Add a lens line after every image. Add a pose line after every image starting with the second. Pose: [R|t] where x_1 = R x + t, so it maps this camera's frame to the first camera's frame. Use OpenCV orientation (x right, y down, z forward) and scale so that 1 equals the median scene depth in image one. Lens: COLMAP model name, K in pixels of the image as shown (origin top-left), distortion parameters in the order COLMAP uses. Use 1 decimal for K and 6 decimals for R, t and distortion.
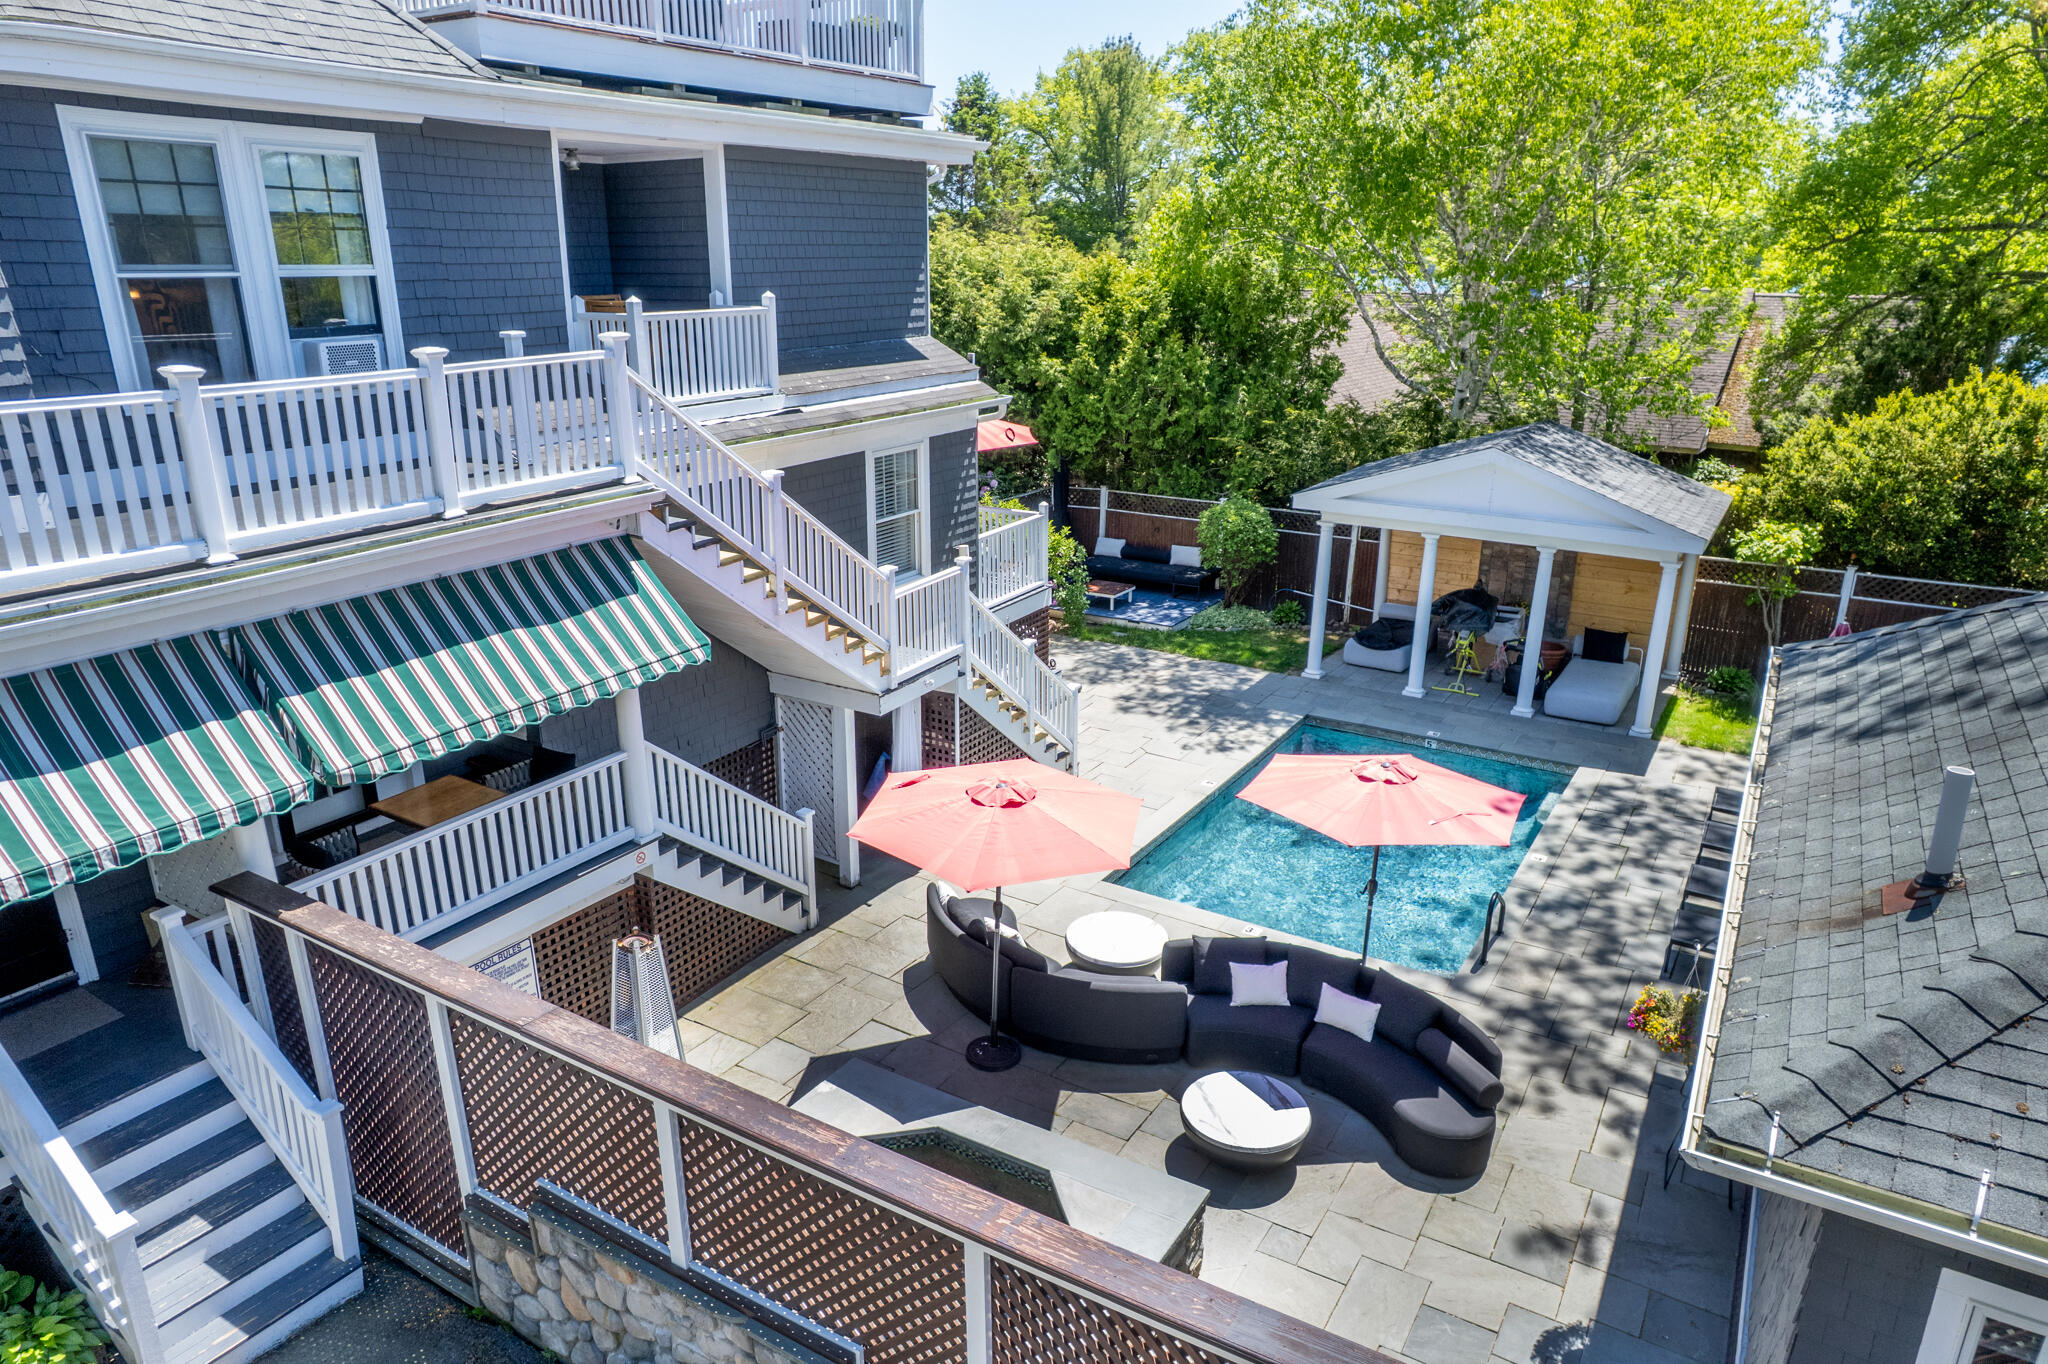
lens RADIAL K [[1297.4, 0, 1021.1], [0, 1297.4, 681.5], [0, 0, 1]] dist [-0.030567, 0.005344]
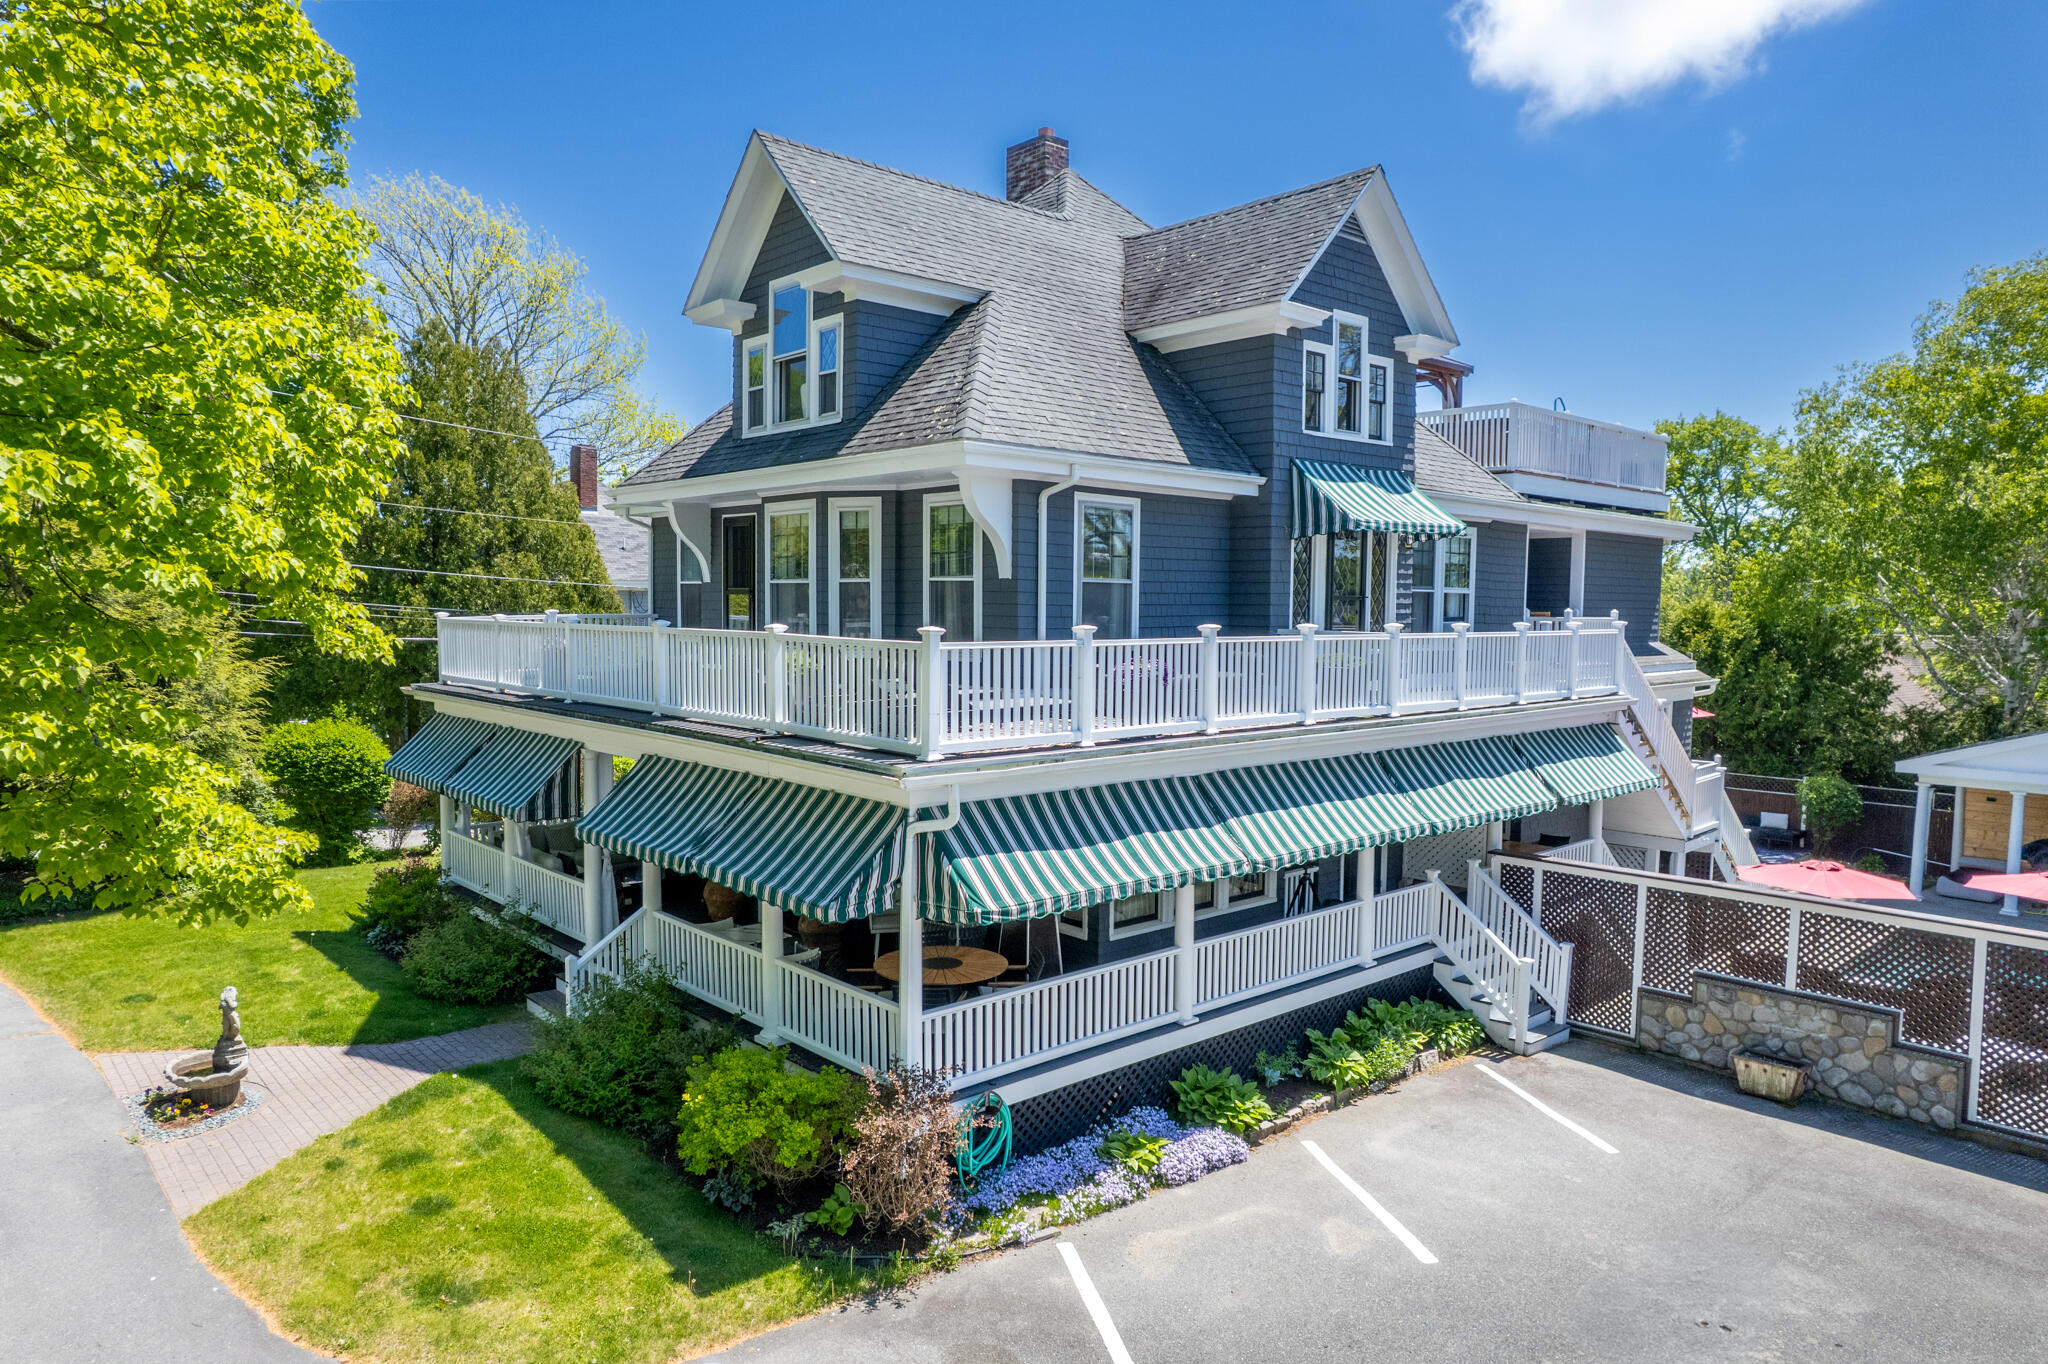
lens RADIAL K [[1297.4, 0, 1025.4], [0, 1297.4, 688.0], [0, 0, 1]] dist [-0.030567, 0.005344]
pose [[0.961849, 0.037547, -0.270993, -0.335306], [-0.103744, 0.966614, -0.234296, 0.205660], [0.253148, 0.253472, 0.933632, -0.566167]]
